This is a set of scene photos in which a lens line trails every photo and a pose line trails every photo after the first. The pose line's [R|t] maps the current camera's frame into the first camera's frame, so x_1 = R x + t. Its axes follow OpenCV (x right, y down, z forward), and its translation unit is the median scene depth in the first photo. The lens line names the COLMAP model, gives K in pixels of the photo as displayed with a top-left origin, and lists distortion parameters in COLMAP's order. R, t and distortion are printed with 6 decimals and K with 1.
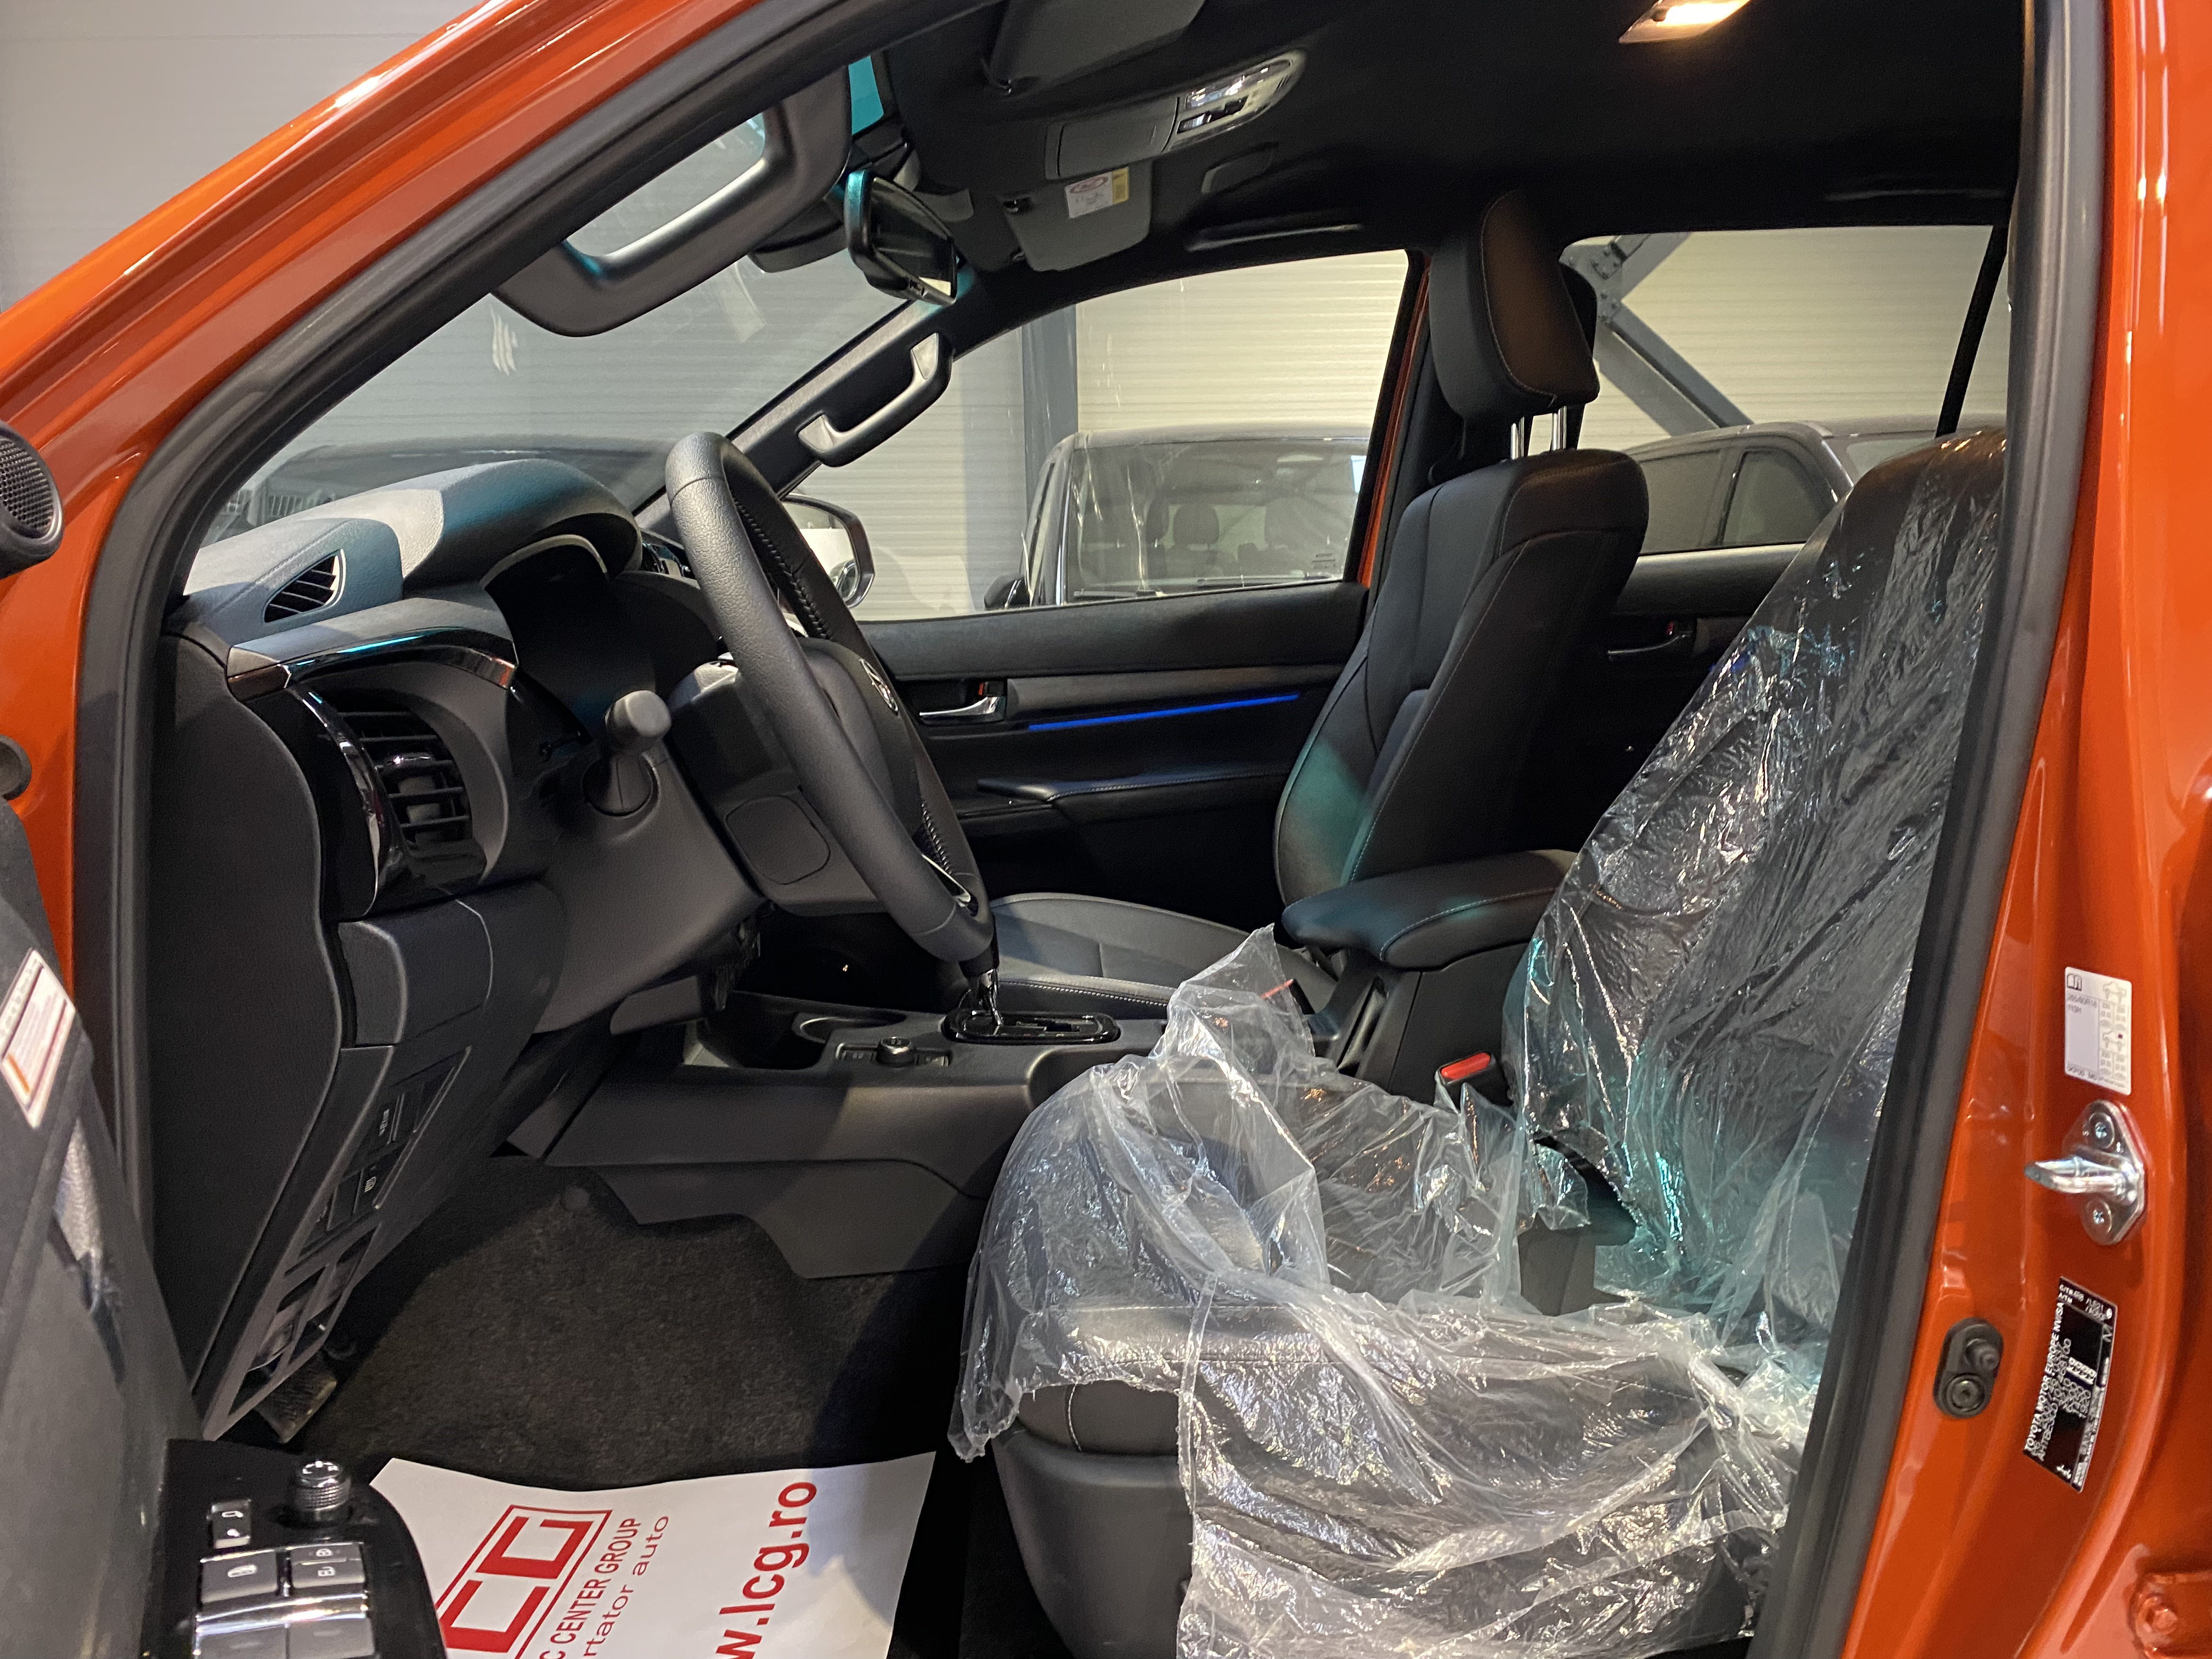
lens RADIAL K [[1735.9, 0, 1109.2], [0, 1735.9, 797.9], [0, 0, 1]] dist [0.098166, -0.096038]
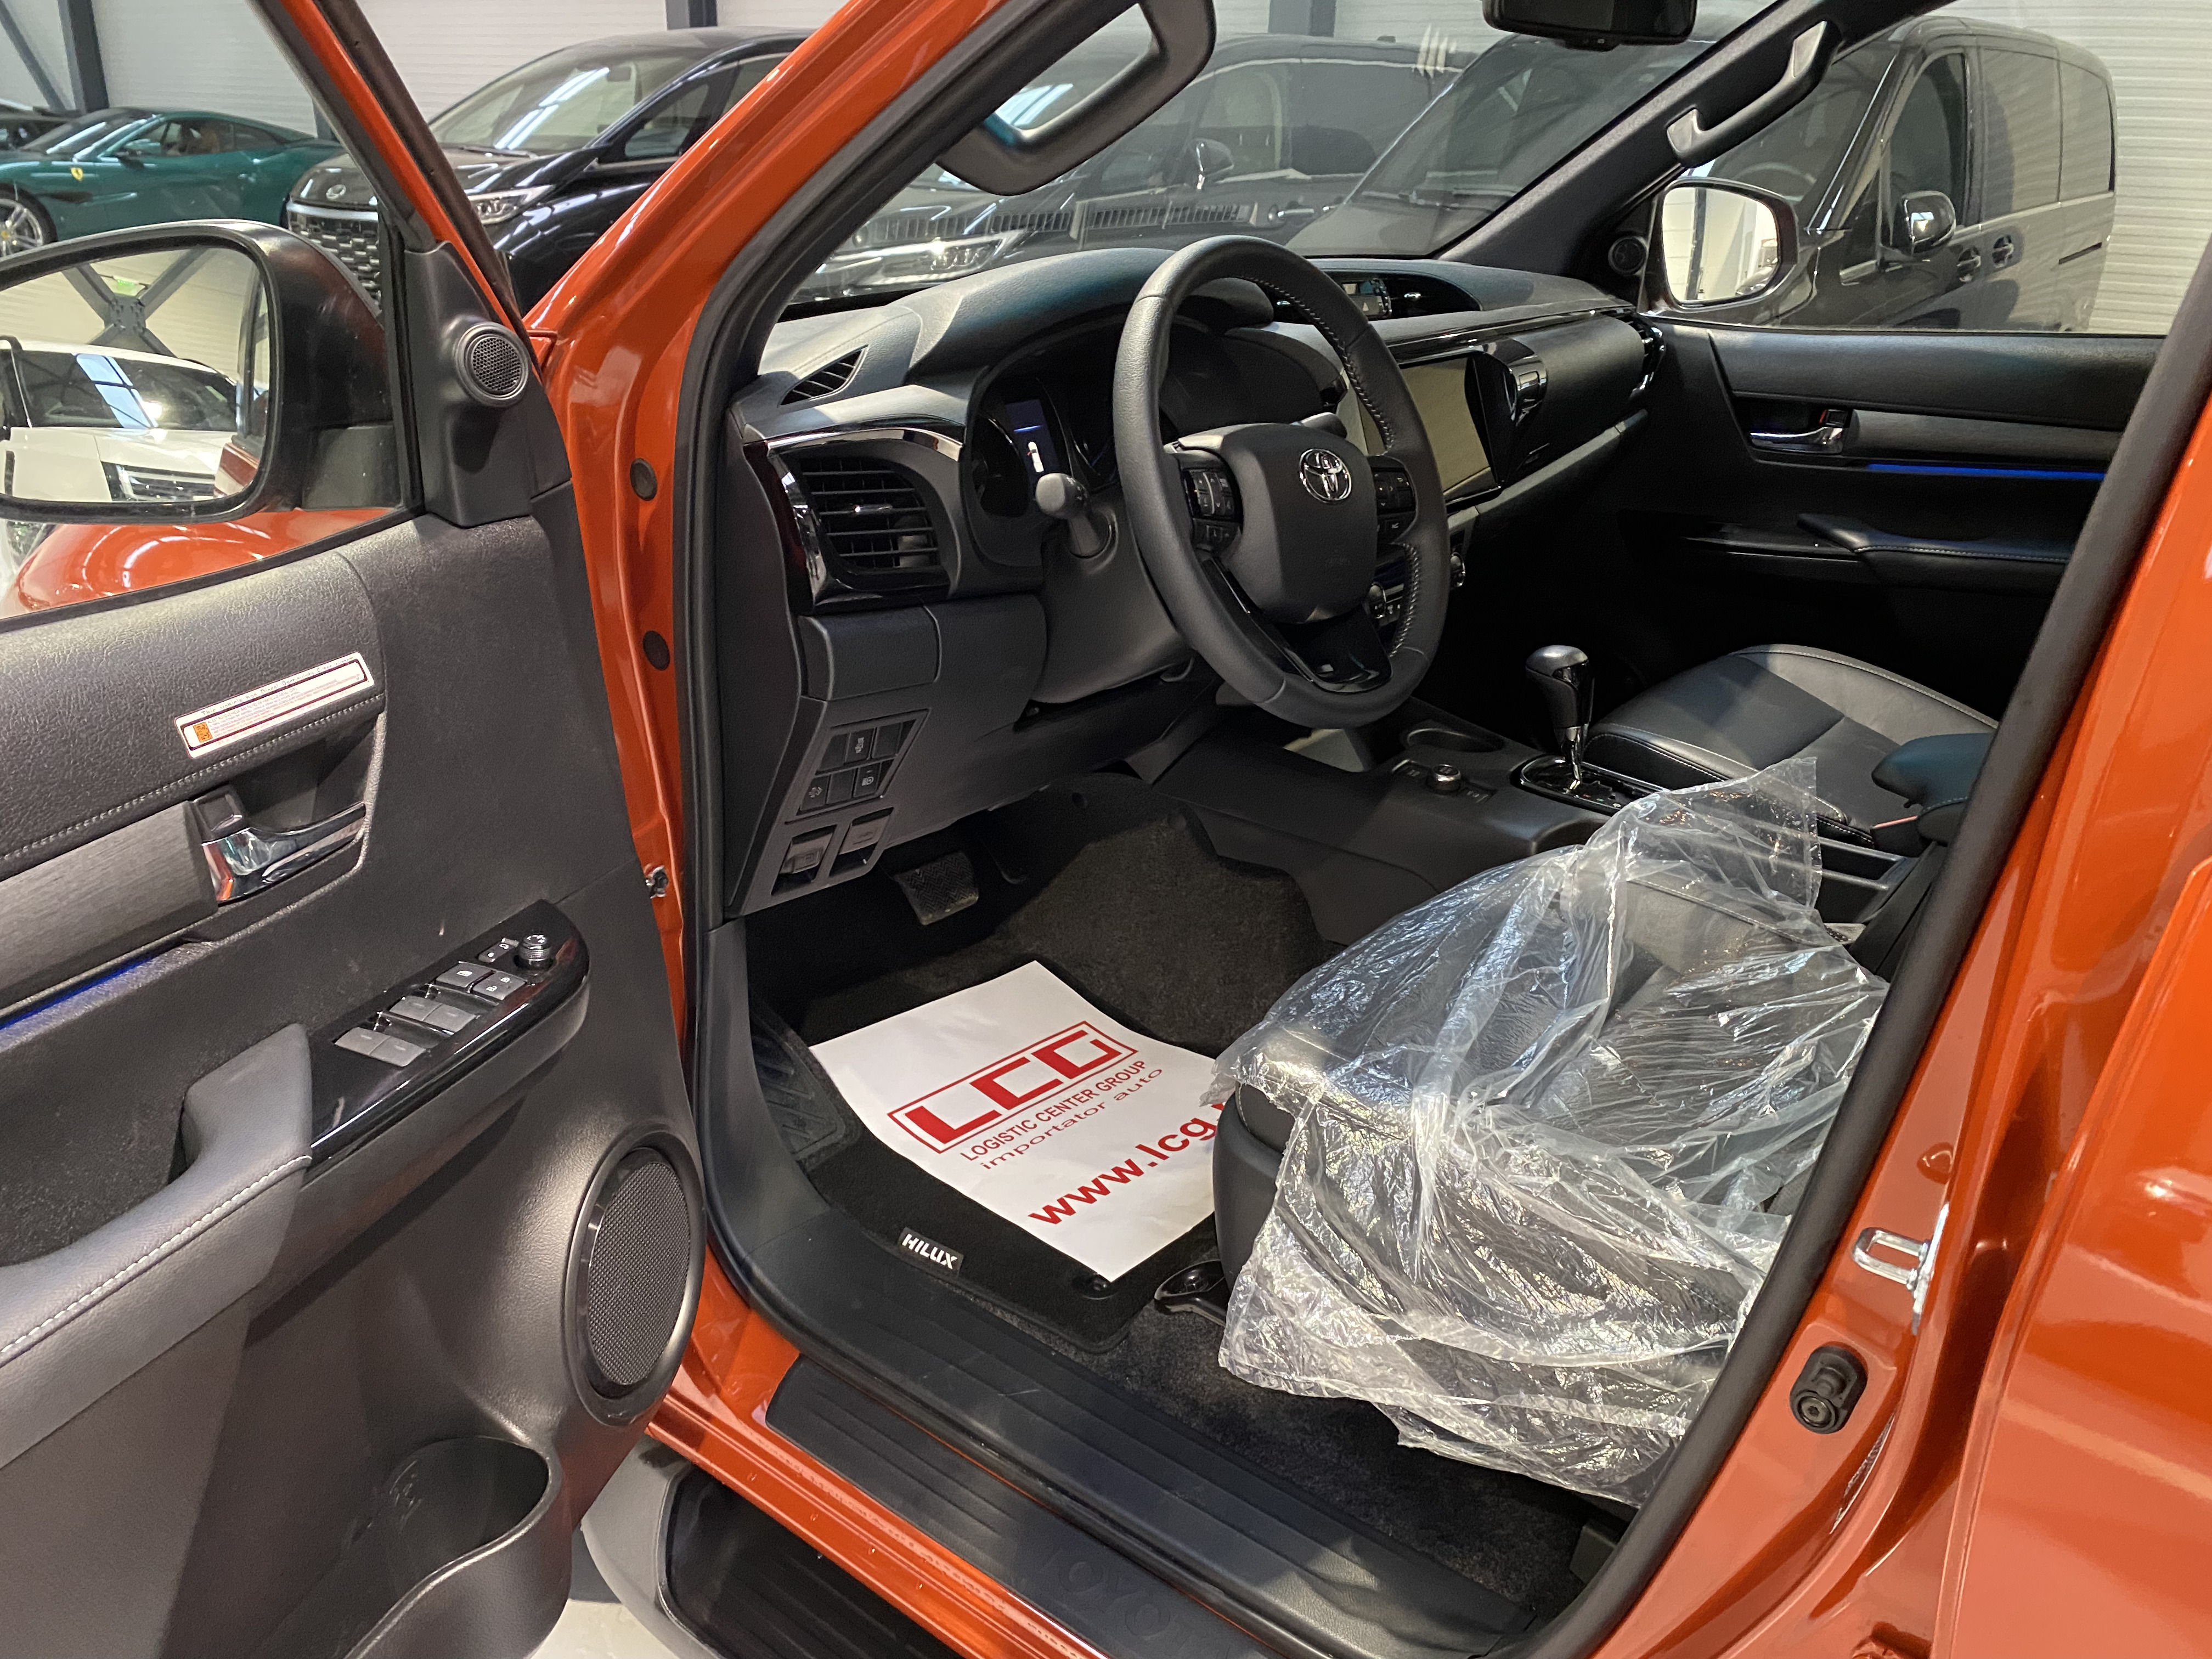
lens RADIAL K [[1735.9, 0, 1109.2], [0, 1735.9, 797.9], [0, 0, 1]] dist [0.098166, -0.096038]
pose [[0.745165, 0.270958, -0.609353, 0.481137], [-0.117446, 0.952776, 0.280043, -0.155644], [0.656457, -0.137112, 0.741798, 0.035024]]
